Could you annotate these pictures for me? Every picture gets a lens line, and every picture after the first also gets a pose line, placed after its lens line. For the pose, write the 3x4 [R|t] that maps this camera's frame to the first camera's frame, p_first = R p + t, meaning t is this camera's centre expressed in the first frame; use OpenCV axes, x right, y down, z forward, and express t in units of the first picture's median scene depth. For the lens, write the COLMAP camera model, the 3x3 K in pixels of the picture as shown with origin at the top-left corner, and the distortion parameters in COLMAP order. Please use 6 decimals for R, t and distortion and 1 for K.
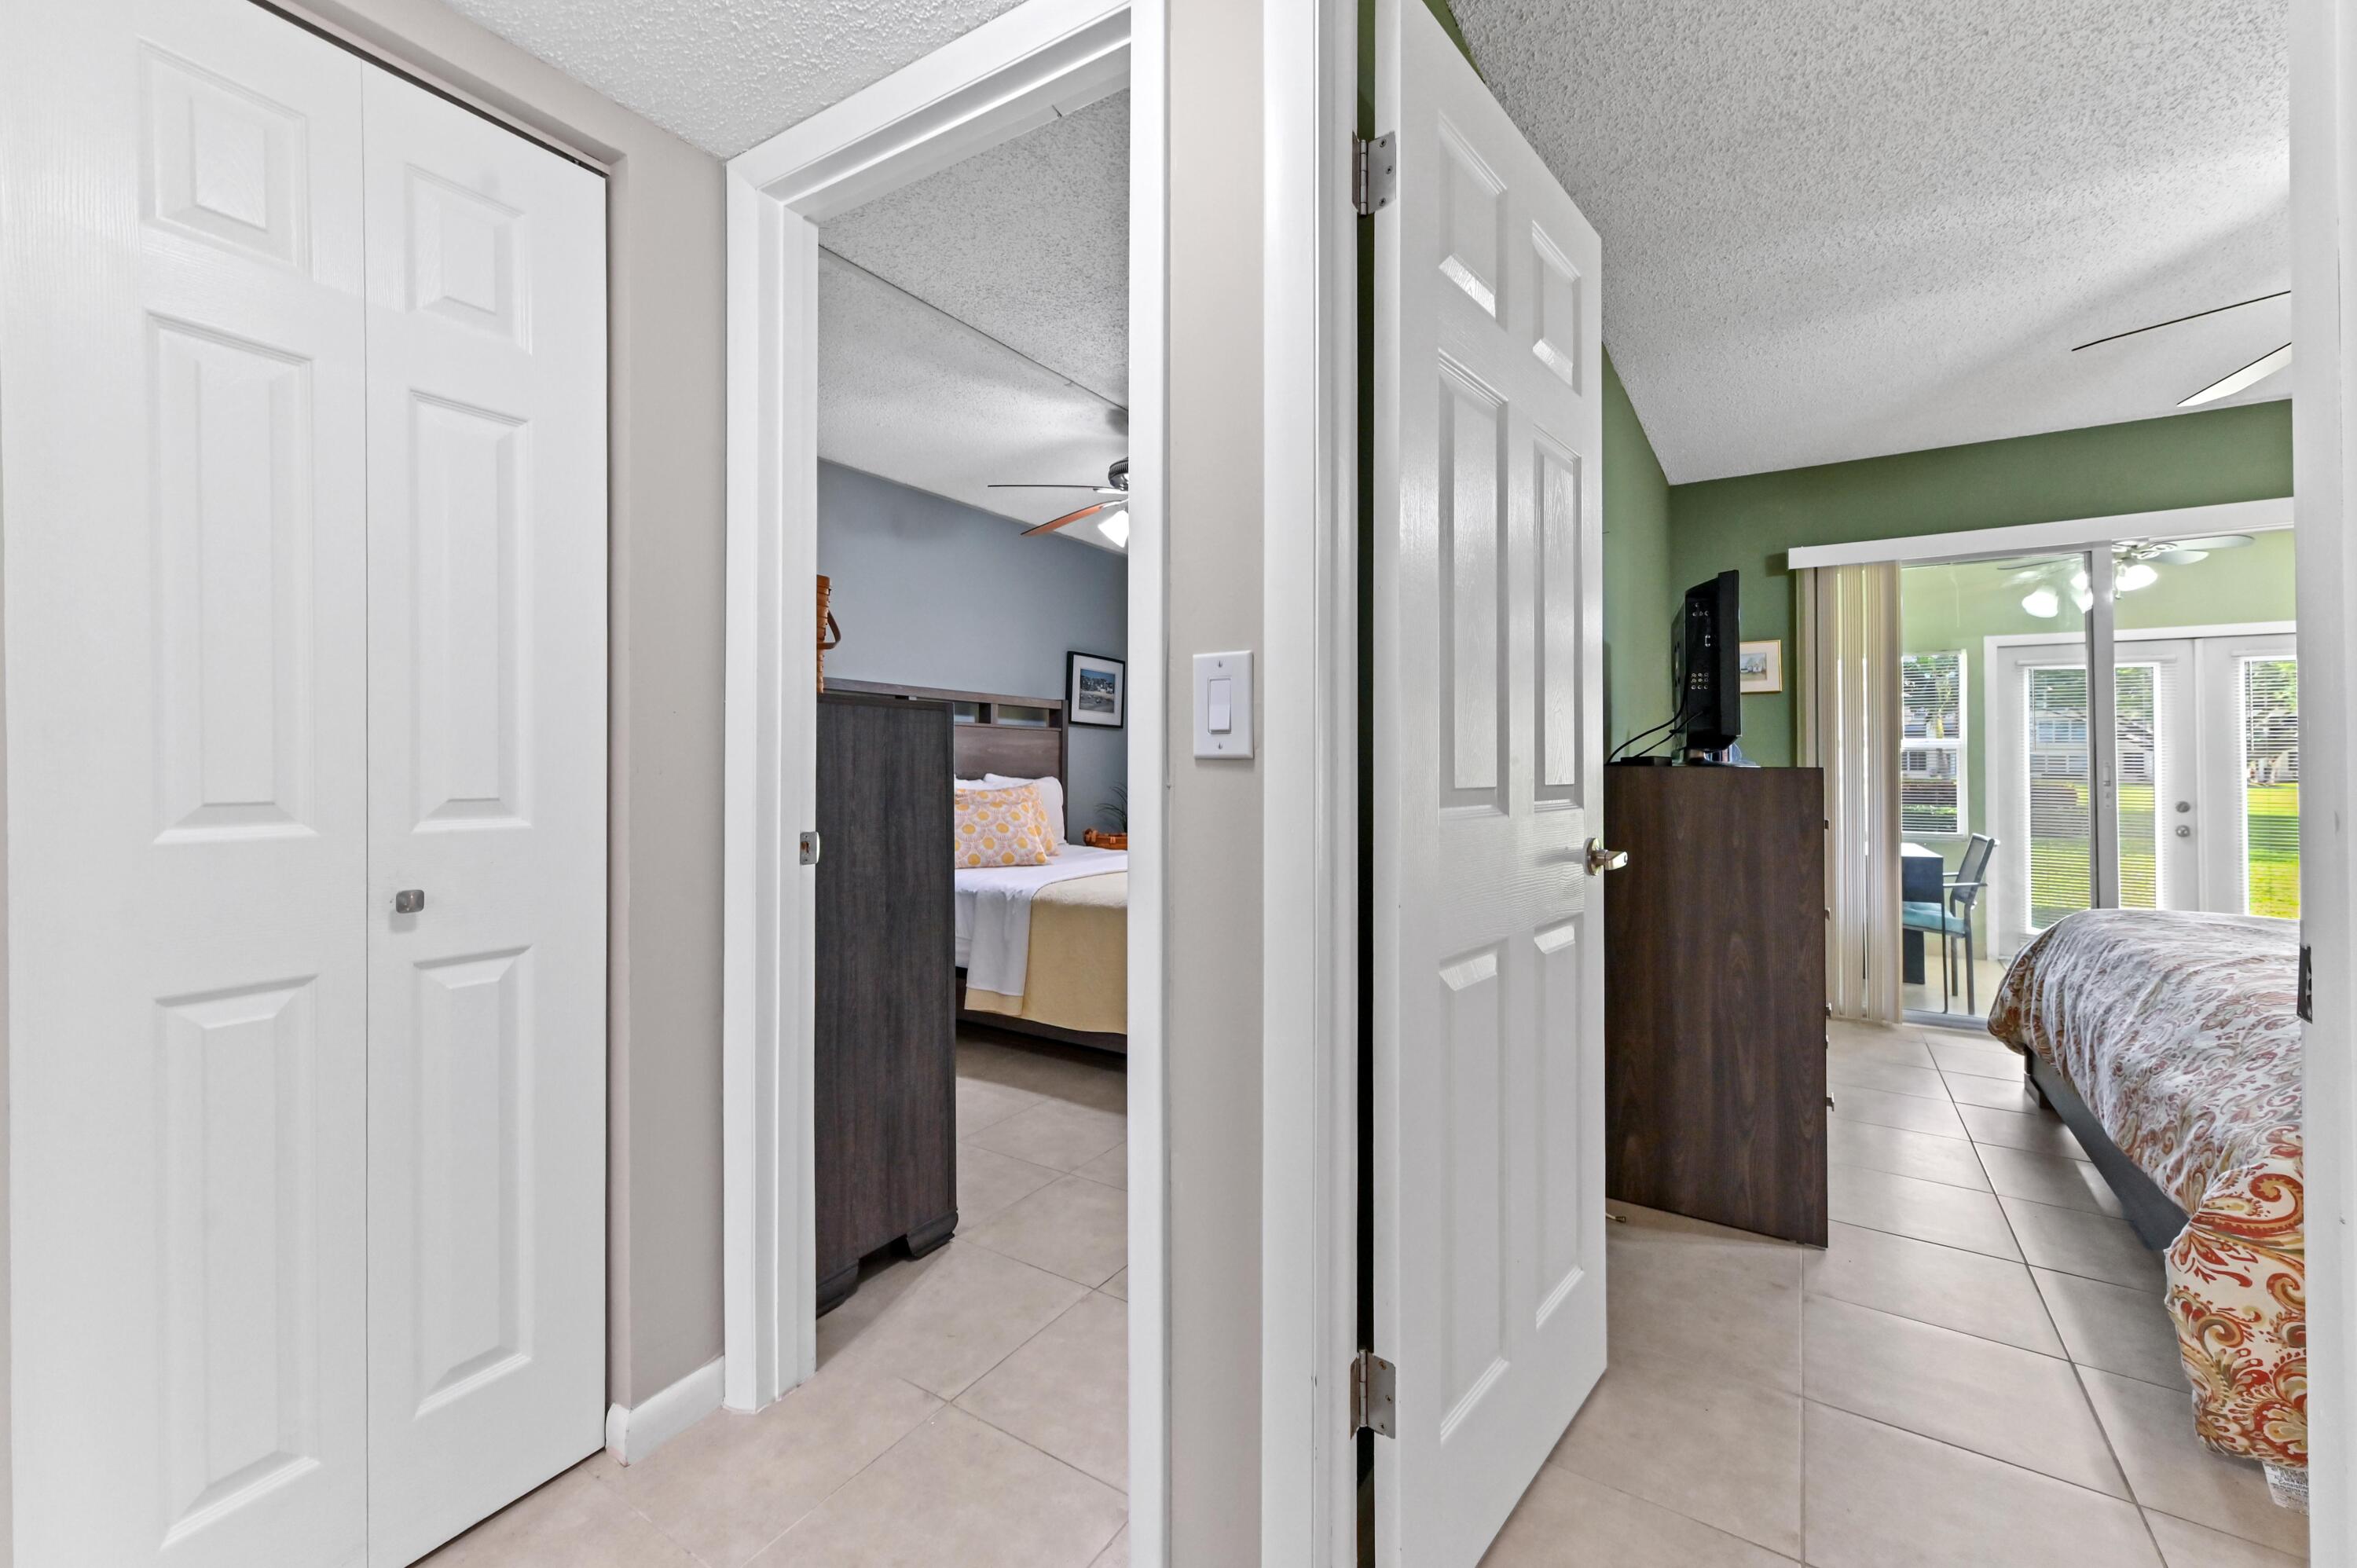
lens RADIAL K [[950.7, 0, 1184.3], [0, 950.7, 763.0], [0, 0, 1]] dist [0.015910, -0.000140]
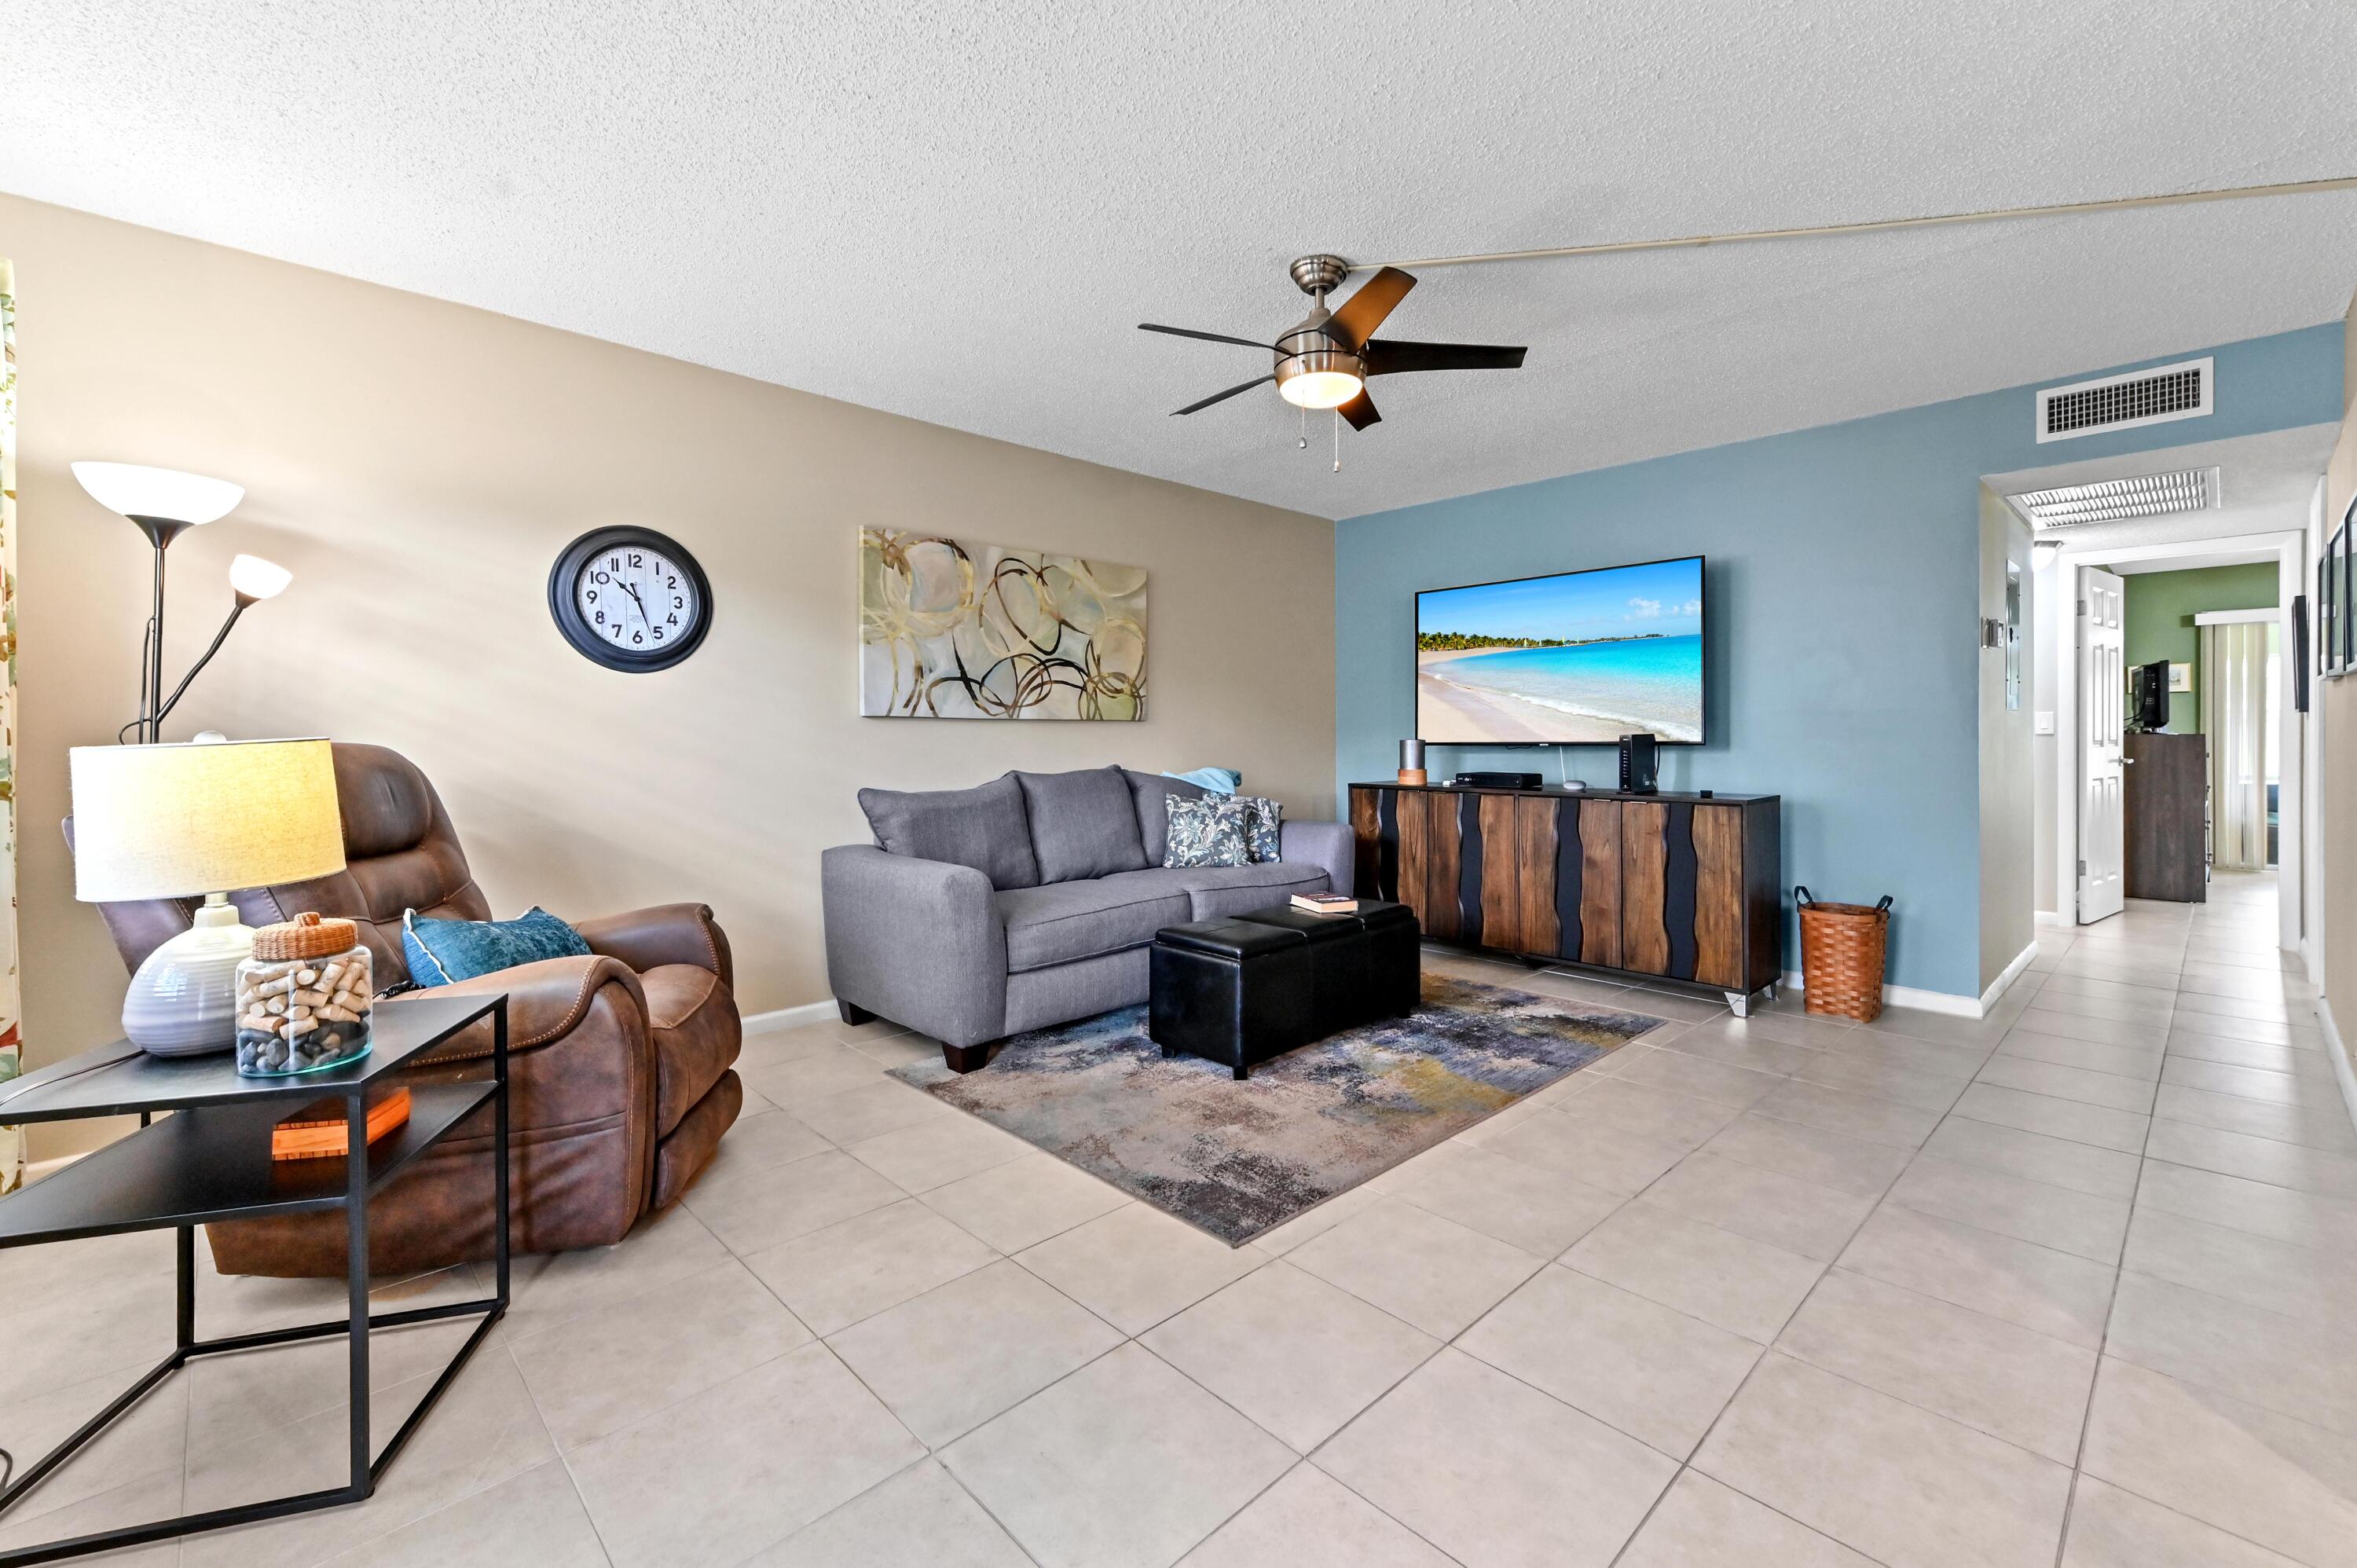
lens RADIAL K [[985.3, 0, 1192.8], [0, 985.3, 740.4], [0, 0, 1]] dist [0.015853, -0.000169]
pose [[0.973676, -0.000924, -0.227936, -0.883919], [0.003570, 0.999931, 0.011194, -0.012088], [0.227910, -0.011713, 0.973612, -1.439966]]
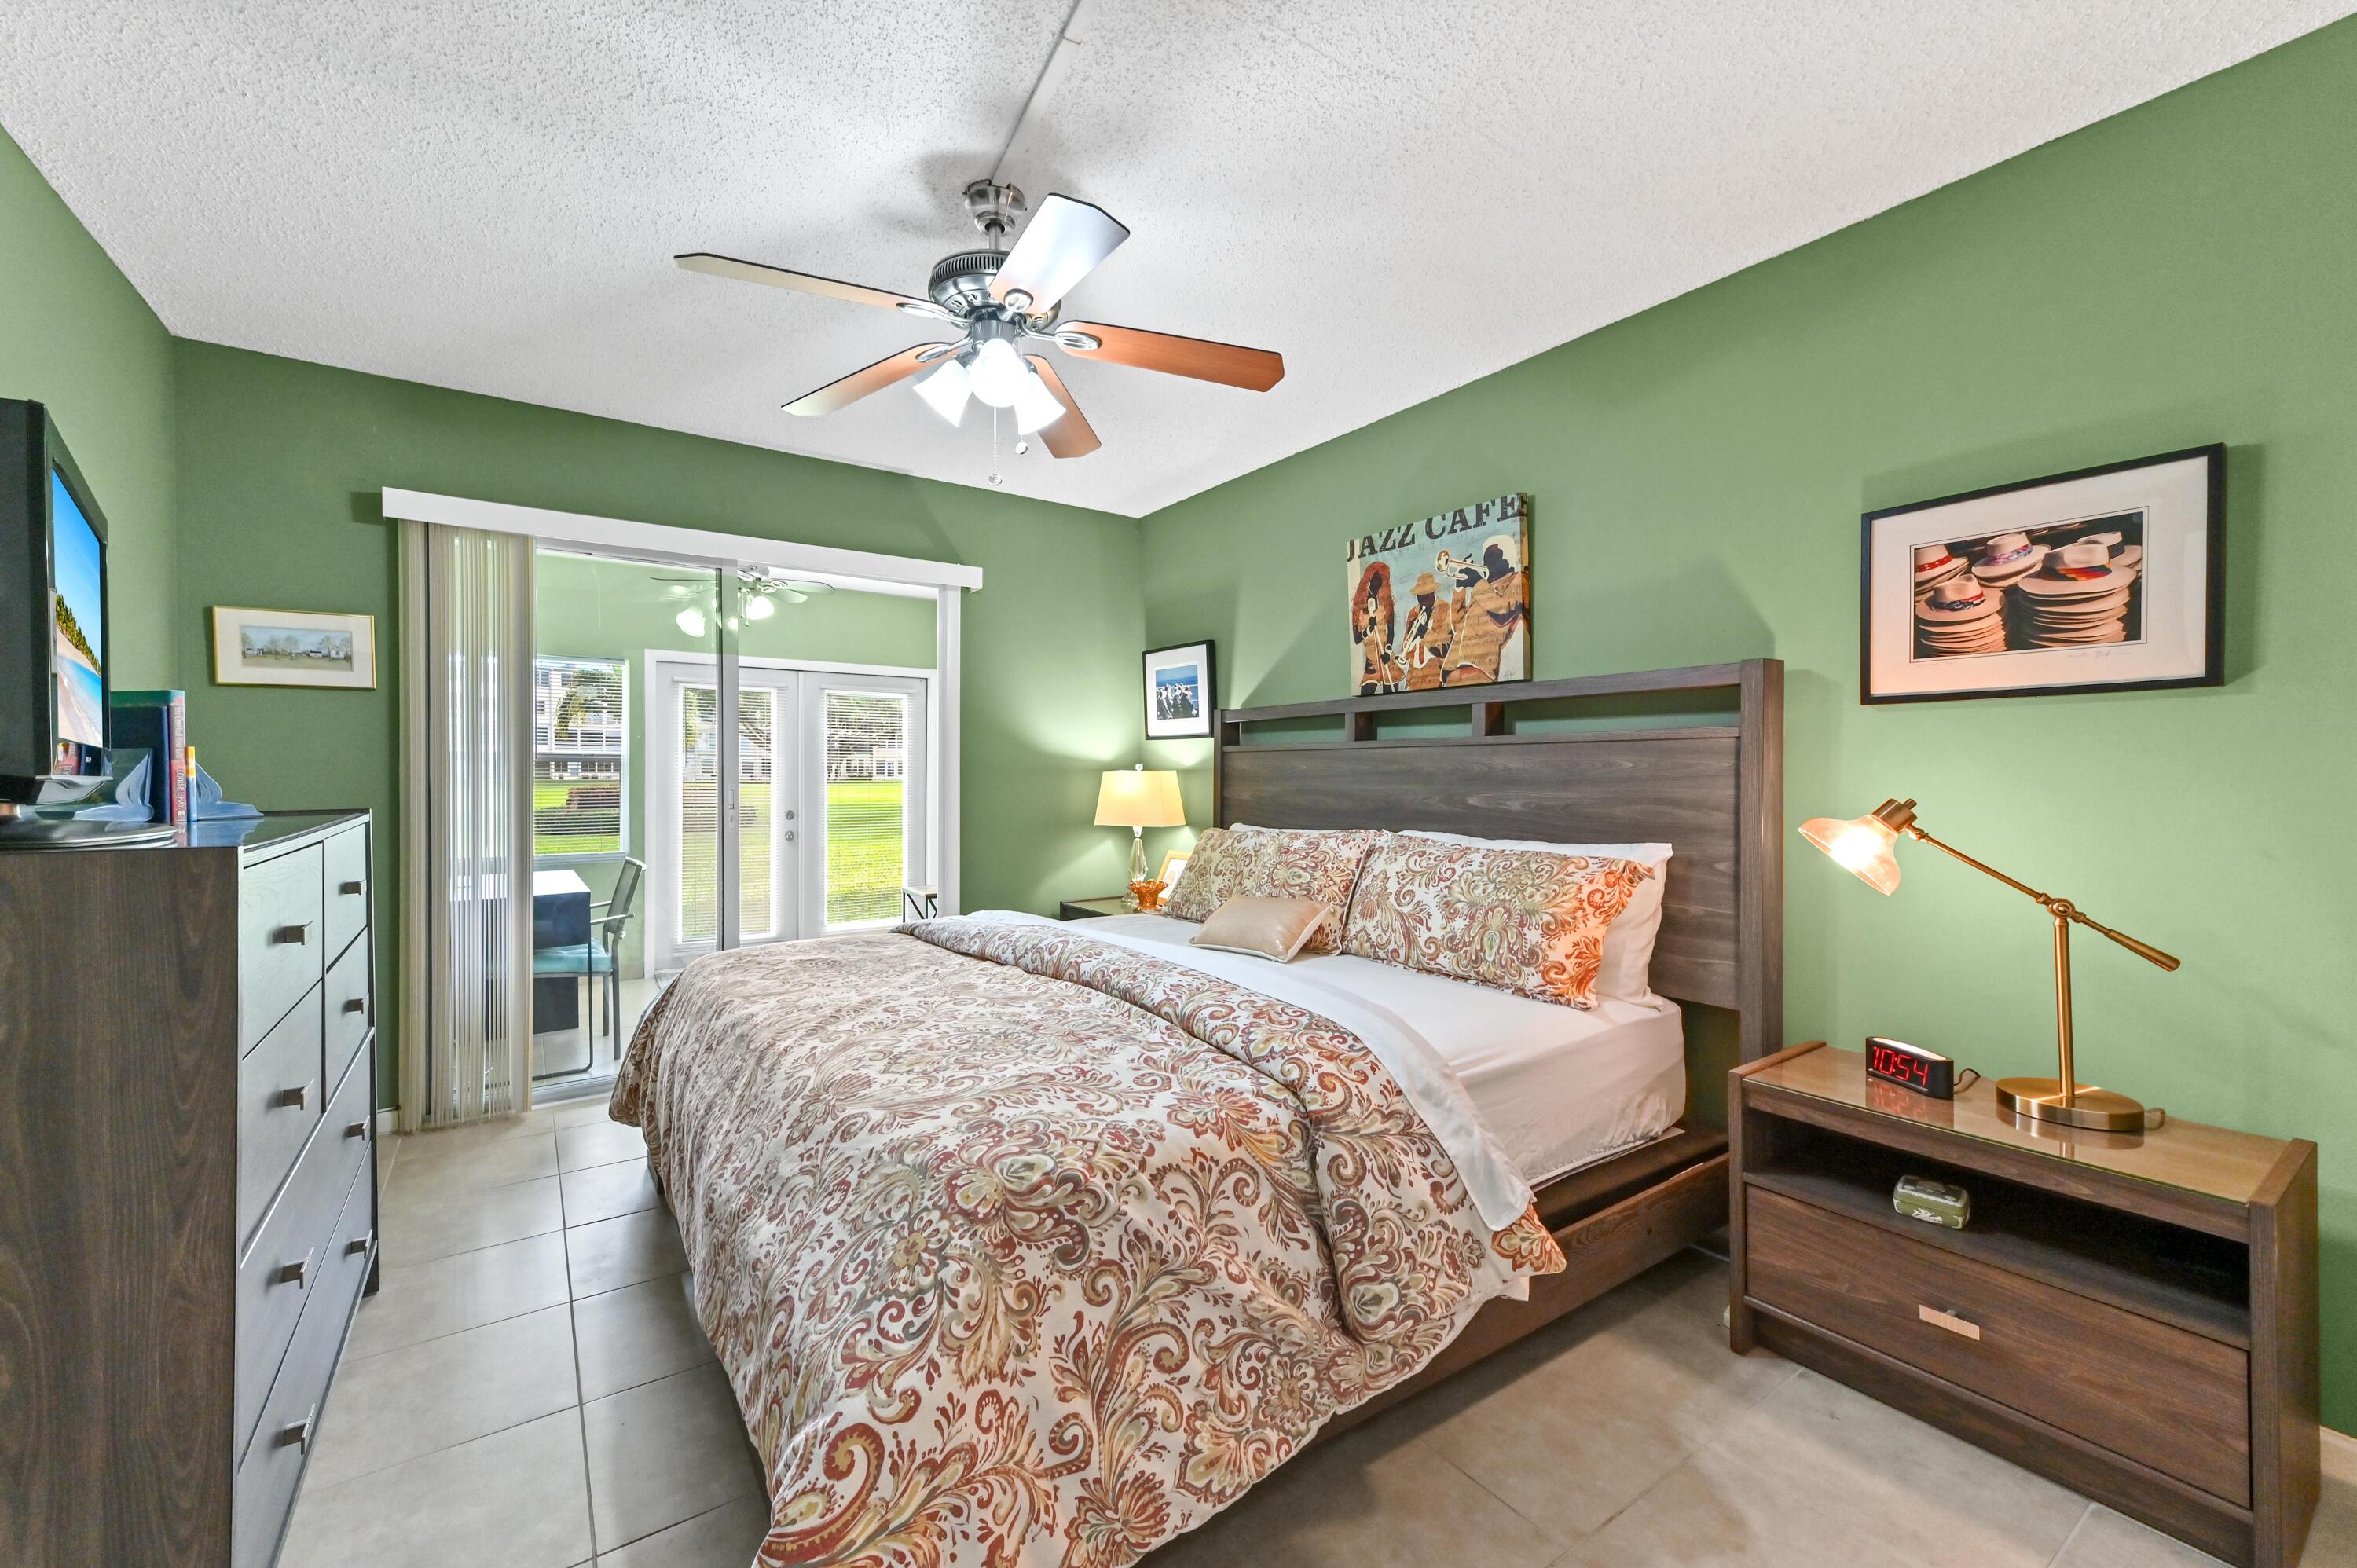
lens RADIAL K [[963.6, 0, 1146.7], [0, 963.6, 769.8], [0, 0, 1]] dist [0.000897, -0.000022]
pose [[0.407159, 0.004105, 0.913348, 0.231350], [-0.010286, 0.999947, 0.000092, -0.022254], [-0.913299, -0.009432, 0.407180, 0.212416]]
